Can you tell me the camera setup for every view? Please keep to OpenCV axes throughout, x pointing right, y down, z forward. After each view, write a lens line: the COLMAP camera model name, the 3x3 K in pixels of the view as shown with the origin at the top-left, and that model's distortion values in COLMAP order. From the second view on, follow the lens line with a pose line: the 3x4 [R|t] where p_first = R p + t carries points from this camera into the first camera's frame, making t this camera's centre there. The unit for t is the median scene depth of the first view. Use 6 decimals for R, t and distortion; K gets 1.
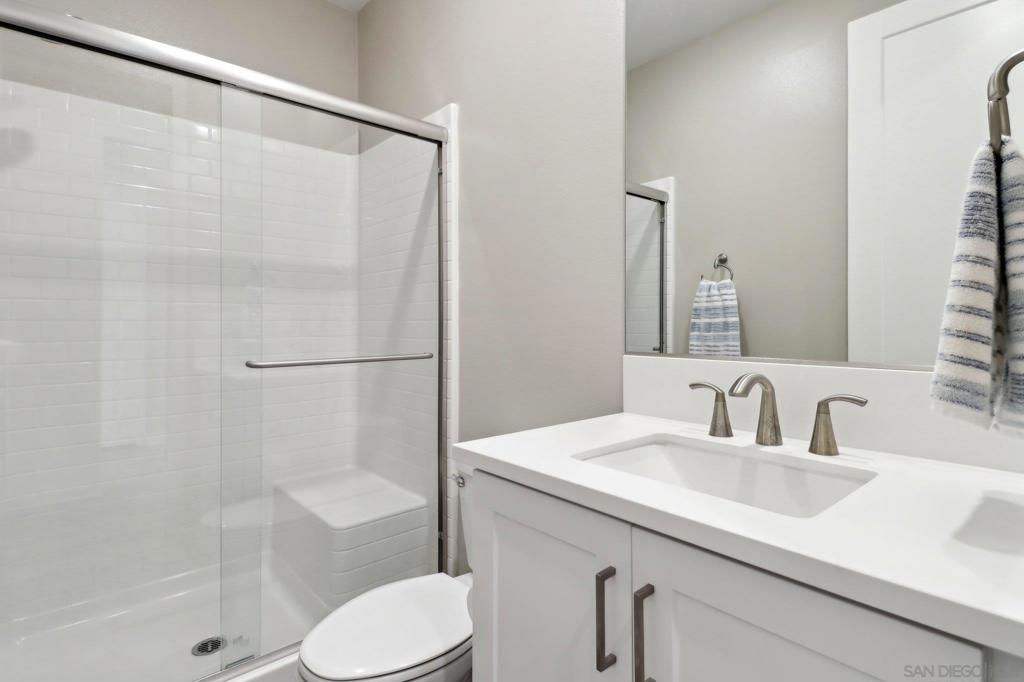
lens RADIAL K [[516.4, 0, 509.7], [0, 516.4, 329.6], [0, 0, 1]] dist [0.003419, -0.000133]
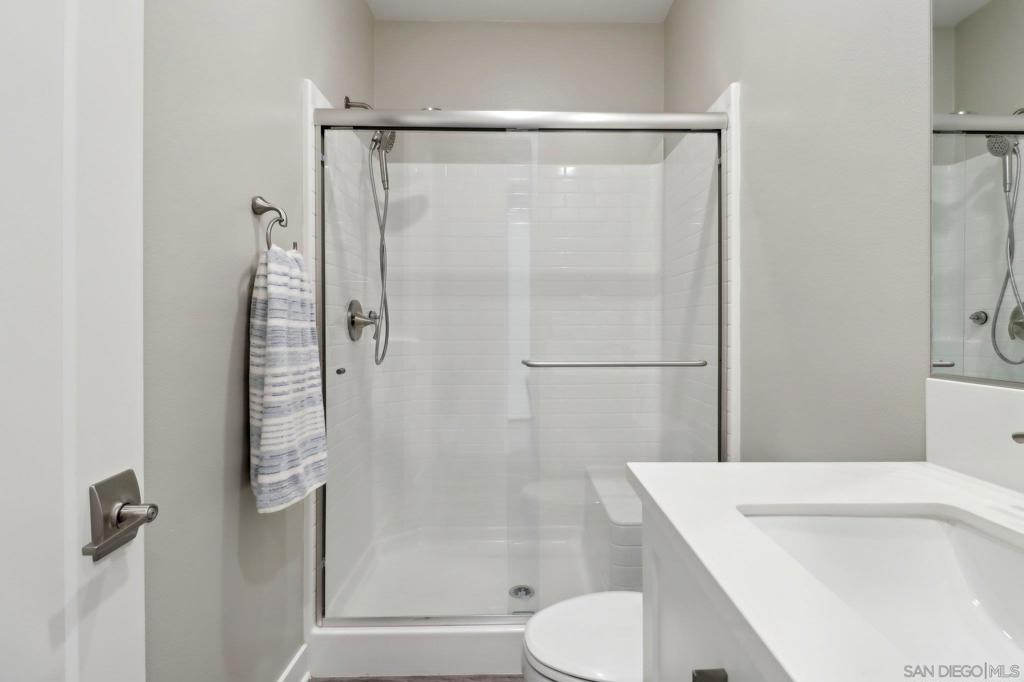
lens RADIAL K [[484.3, 0, 515.3], [0, 484.3, 334.0], [0, 0, 1]] dist [0.018286, -0.013324]
pose [[0.768257, 0.011416, -0.640039, 0.136977], [-0.010807, 0.999930, 0.004864, -0.002942], [0.640050, 0.003180, 0.768327, 0.103971]]
